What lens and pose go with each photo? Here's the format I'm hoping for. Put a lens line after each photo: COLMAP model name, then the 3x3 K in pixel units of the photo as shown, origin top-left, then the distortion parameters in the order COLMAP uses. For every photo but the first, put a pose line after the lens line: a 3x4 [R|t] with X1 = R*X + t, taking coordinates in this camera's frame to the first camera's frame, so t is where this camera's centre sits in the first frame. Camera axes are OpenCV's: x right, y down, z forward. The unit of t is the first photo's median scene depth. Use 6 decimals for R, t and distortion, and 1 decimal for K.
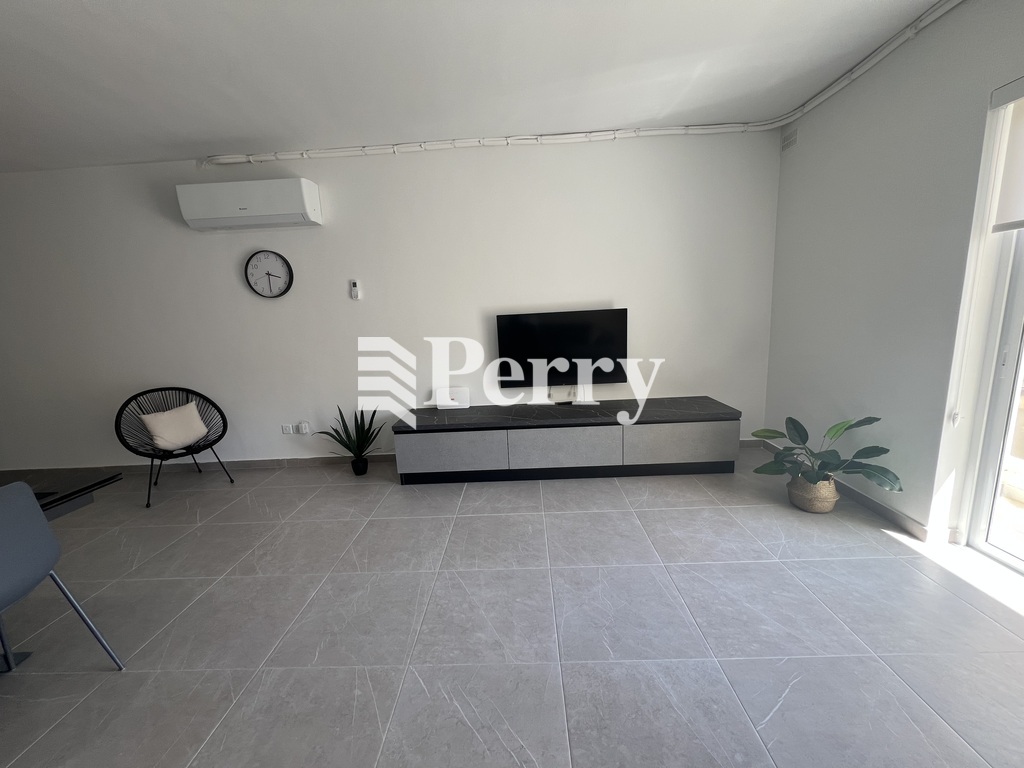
lens RADIAL K [[410.9, 0, 512.9], [0, 410.9, 385.6], [0, 0, 1]] dist [0.001580, 0.000378]
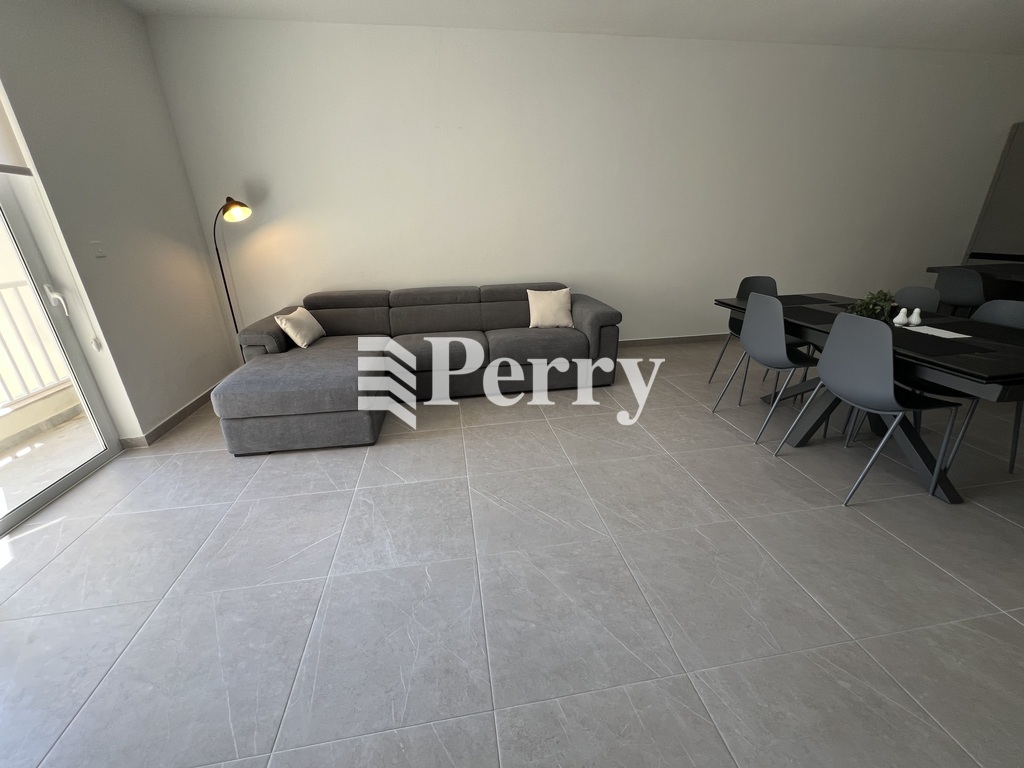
lens RADIAL K [[410.9, 0, 510.5], [0, 410.9, 383.6], [0, 0, 1]] dist [0.001580, 0.000378]
pose [[-0.980815, 0.133775, -0.141793, 0.110651], [0.038623, 0.846309, 0.531290, -0.261987], [0.191074, 0.515621, -0.835240, 1.559495]]
